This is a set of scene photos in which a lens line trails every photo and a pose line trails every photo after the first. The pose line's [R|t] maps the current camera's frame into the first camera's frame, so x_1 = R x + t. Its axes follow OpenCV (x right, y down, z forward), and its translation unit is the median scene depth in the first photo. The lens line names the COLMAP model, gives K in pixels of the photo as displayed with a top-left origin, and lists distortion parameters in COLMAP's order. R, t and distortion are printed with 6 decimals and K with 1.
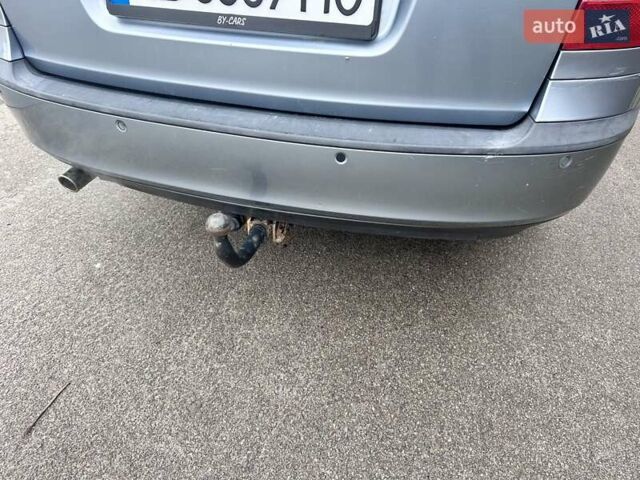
lens RADIAL K [[444.8, 0, 320.0], [0, 444.8, 240.0], [0, 0, 1]] dist [0.059756, -0.080996]
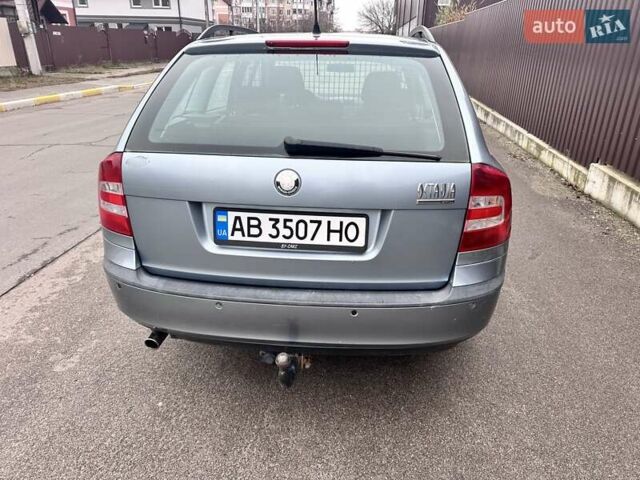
lens RADIAL K [[444.8, 0, 320.0], [0, 444.8, 240.0], [0, 0, 1]] dist [0.059756, -0.080996]
pose [[0.985929, -0.067466, 0.152944, -0.244362], [0.106707, 0.958283, -0.265154, -0.006300], [-0.128675, 0.277743, 0.951999, -0.546126]]
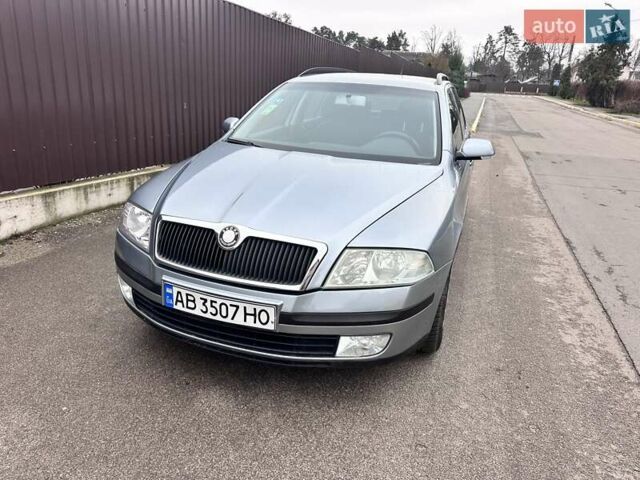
lens RADIAL K [[444.8, 0, 320.0], [0, 444.8, 240.0], [0, 0, 1]] dist [0.059756, -0.080996]
pose [[-0.992472, -0.103381, 0.065662, 0.414591], [-0.001163, 0.544079, 0.839033, -3.947355], [-0.122465, 0.832641, -0.540103, 4.475170]]
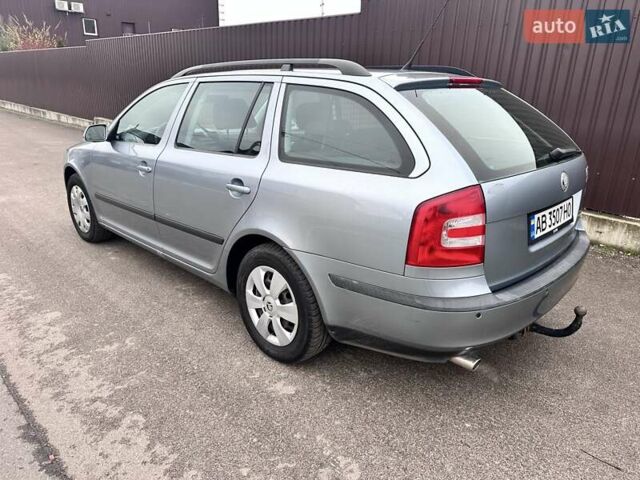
lens RADIAL K [[444.8, 0, 320.0], [0, 444.8, 240.0], [0, 0, 1]] dist [0.059756, -0.080996]
pose [[0.502667, -0.292866, 0.813361, -2.009904], [0.537388, 0.842849, -0.028629, -0.745247], [-0.677156, 0.451481, 0.581055, 0.322830]]
